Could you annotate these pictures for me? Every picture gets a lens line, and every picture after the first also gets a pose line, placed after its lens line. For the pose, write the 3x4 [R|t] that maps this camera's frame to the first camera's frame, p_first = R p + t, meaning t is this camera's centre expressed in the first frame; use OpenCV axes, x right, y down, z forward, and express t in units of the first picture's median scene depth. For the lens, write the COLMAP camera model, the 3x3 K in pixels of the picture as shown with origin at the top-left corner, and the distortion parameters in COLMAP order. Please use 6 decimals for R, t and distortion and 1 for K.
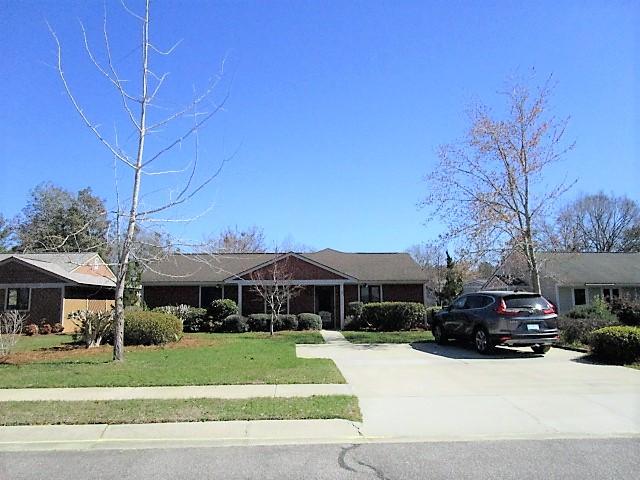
lens RADIAL K [[449.2, 0, 320.0], [0, 449.2, 240.0], [0, 0, 1]] dist [-0.006520, -0.037875]
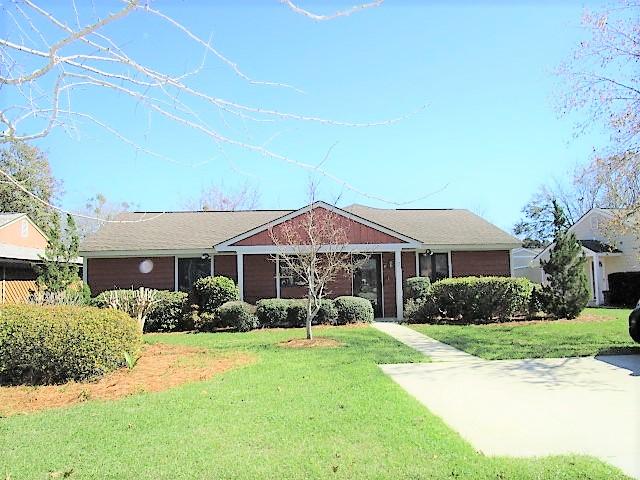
lens RADIAL K [[449.2, 0, 320.0], [0, 449.2, 240.0], [0, 0, 1]] dist [-0.006520, -0.037875]
pose [[0.998577, -0.010465, 0.052286, -0.102017], [0.007750, 0.998624, 0.051859, 0.050371], [-0.052757, -0.051380, 0.997285, 0.377985]]
